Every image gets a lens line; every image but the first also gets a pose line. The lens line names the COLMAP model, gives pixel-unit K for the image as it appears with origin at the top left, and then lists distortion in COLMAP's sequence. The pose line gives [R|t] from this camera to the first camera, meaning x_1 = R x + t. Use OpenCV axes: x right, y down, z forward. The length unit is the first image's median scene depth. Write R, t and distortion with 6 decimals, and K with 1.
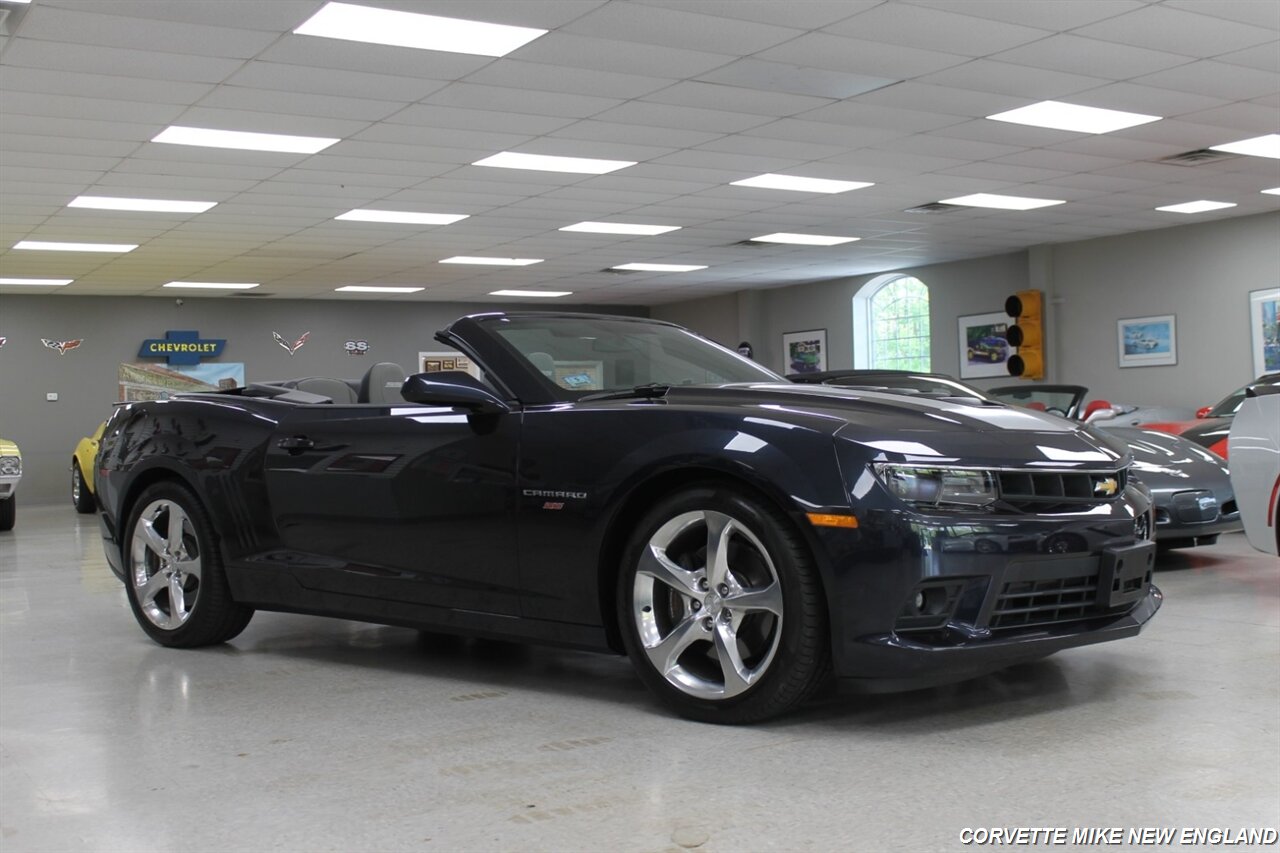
lens RADIAL K [[1463.2, 0, 640.0], [0, 1463.2, 426.5], [0, 0, 1]] dist [-0.106375, 0.118251]
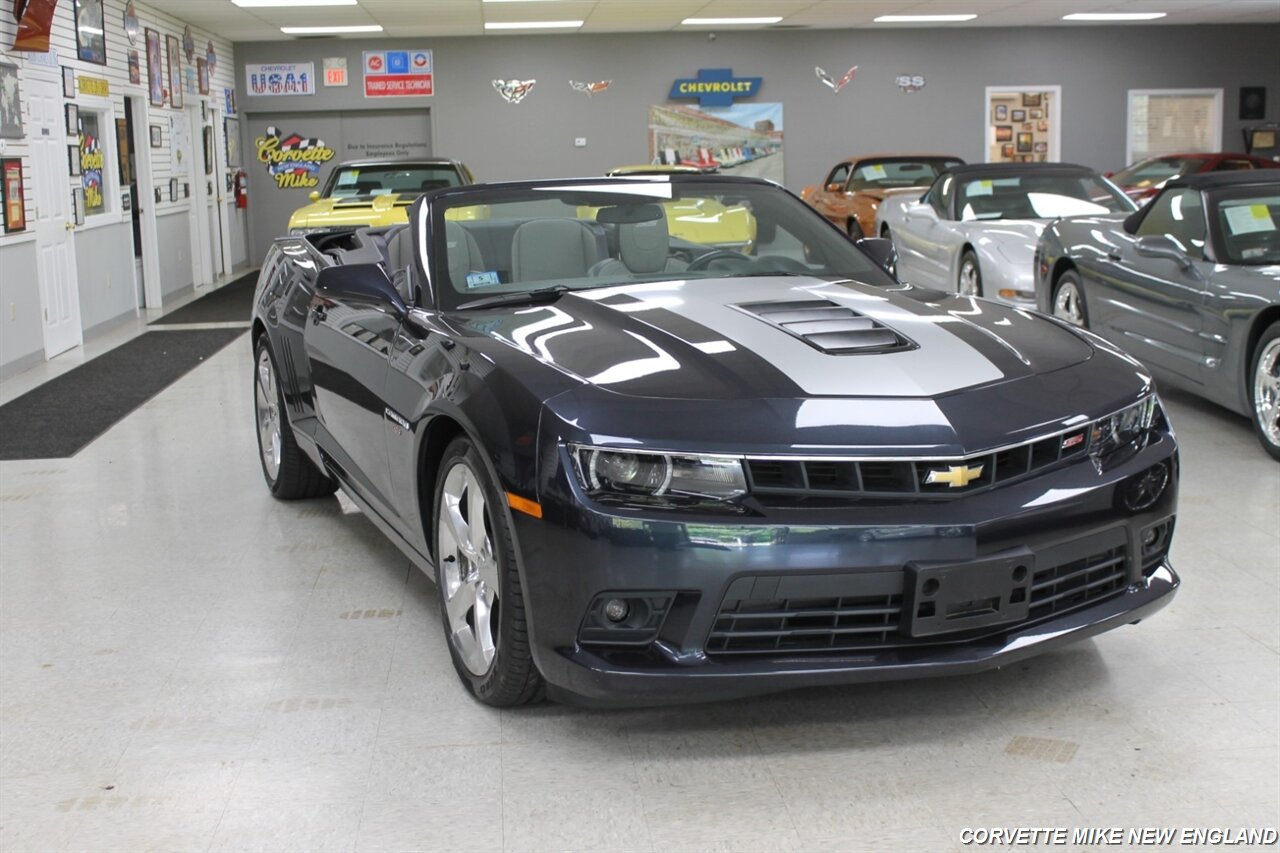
lens RADIAL K [[1618.9, 0, 640.0], [0, 1618.9, 426.5], [0, 0, 1]] dist [-0.072736, 0.058334]
pose [[0.892827, 0.083442, -0.442602, 0.116252], [-0.001683, 0.983300, 0.181982, -0.029216], [0.450396, -0.161734, 0.878058, 0.040625]]
